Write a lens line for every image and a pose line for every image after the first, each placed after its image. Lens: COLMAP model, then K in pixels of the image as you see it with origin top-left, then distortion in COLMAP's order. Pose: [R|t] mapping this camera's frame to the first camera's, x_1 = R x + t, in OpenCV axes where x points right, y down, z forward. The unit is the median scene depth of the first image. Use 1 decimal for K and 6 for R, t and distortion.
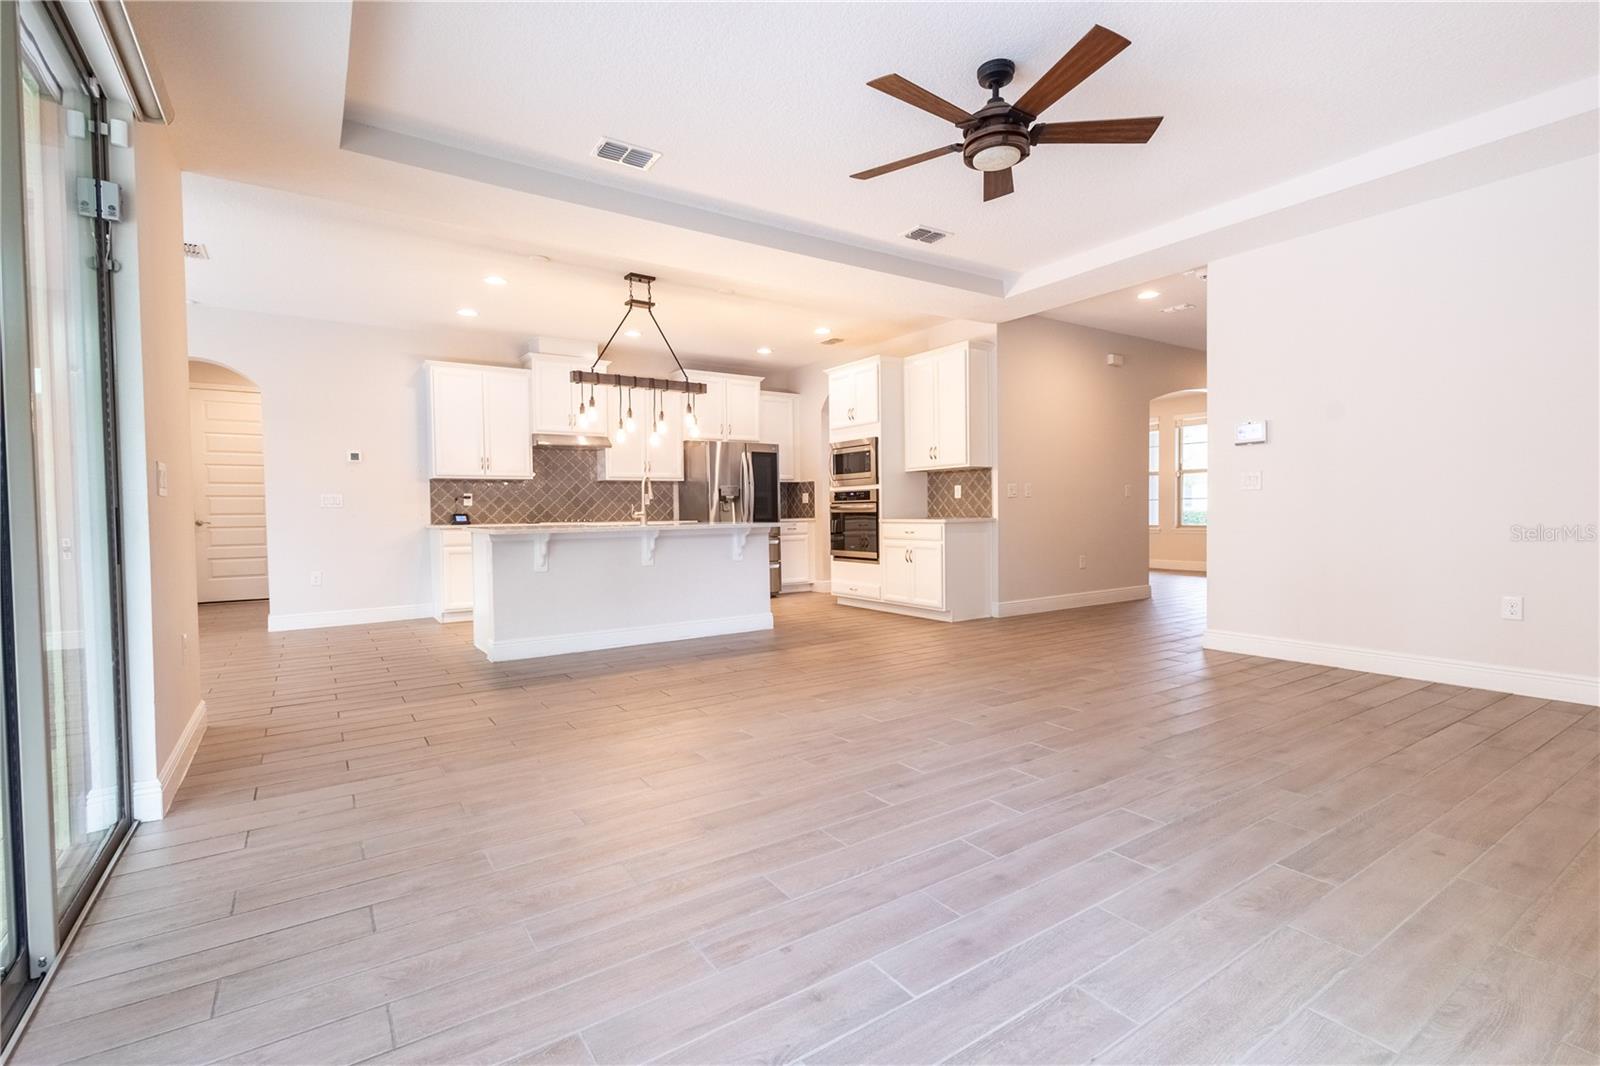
lens RADIAL K [[733.9, 0, 801.4], [0, 733.9, 527.9], [0, 0, 1]] dist [0.005268, 0.000339]
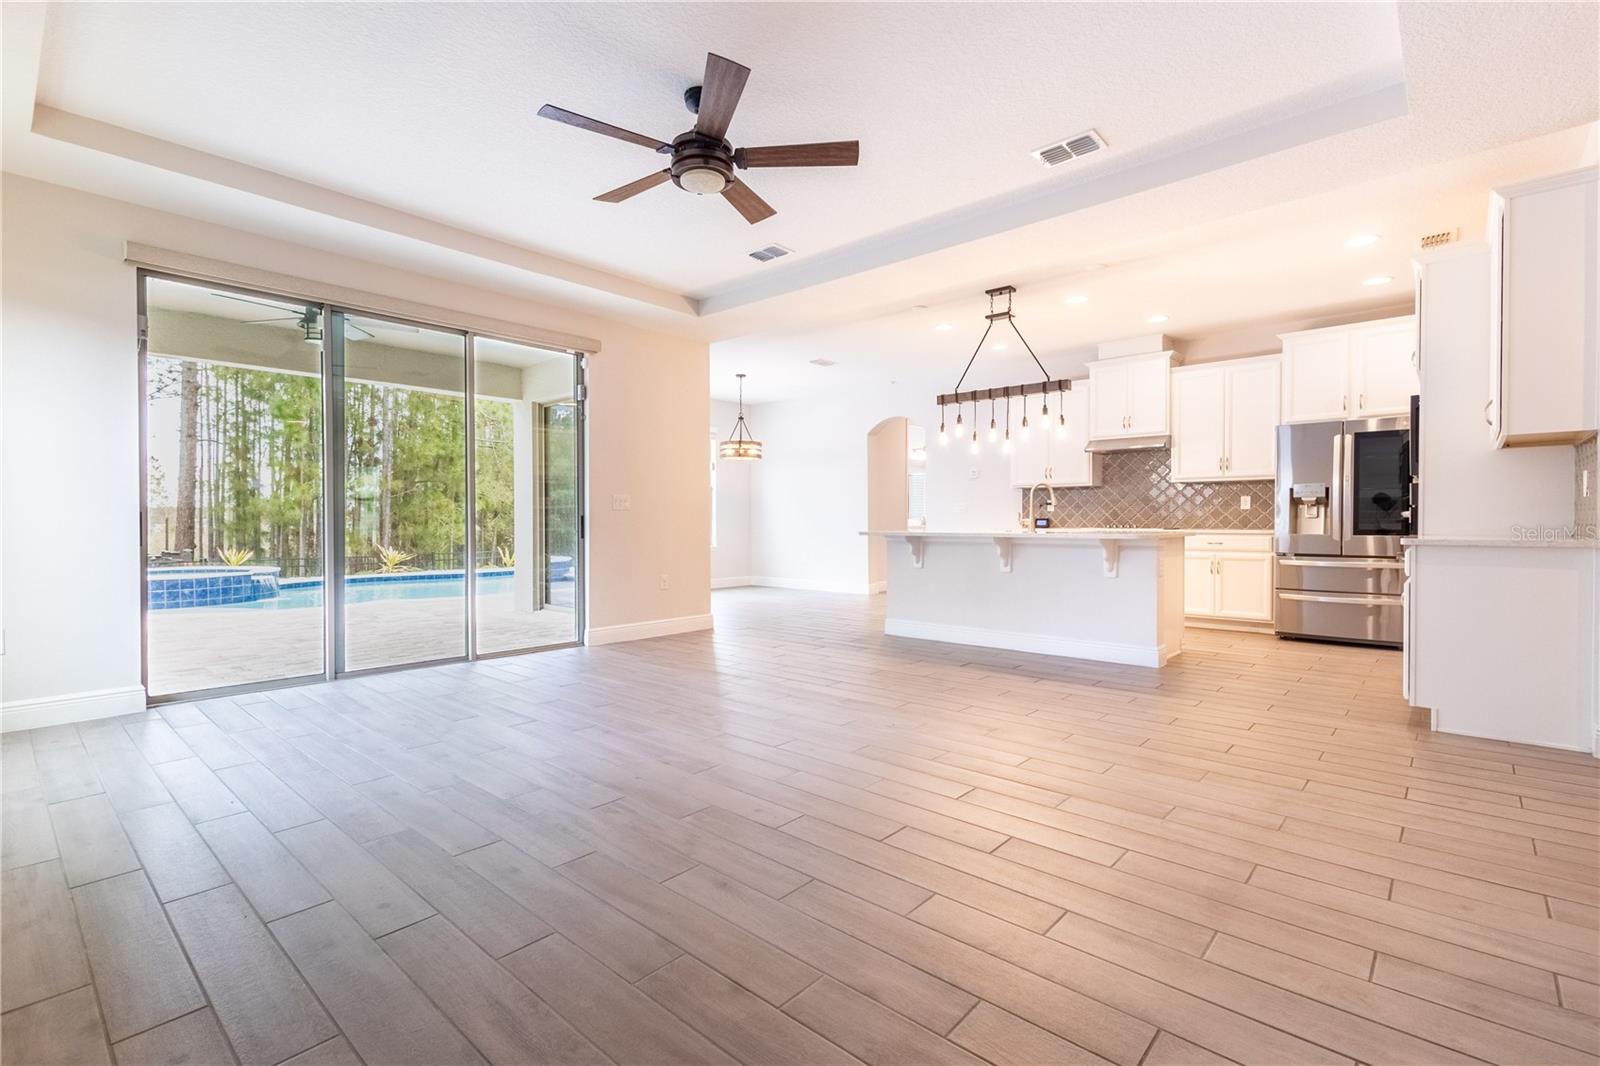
lens RADIAL K [[733.9, 0, 800.9], [0, 733.9, 531.0], [0, 0, 1]] dist [0.005268, 0.000339]
pose [[0.246236, 0.027158, -0.968829, 0.687981], [-0.023290, 0.999485, 0.022098, -0.020804], [0.968930, 0.017123, 0.246742, 0.467408]]
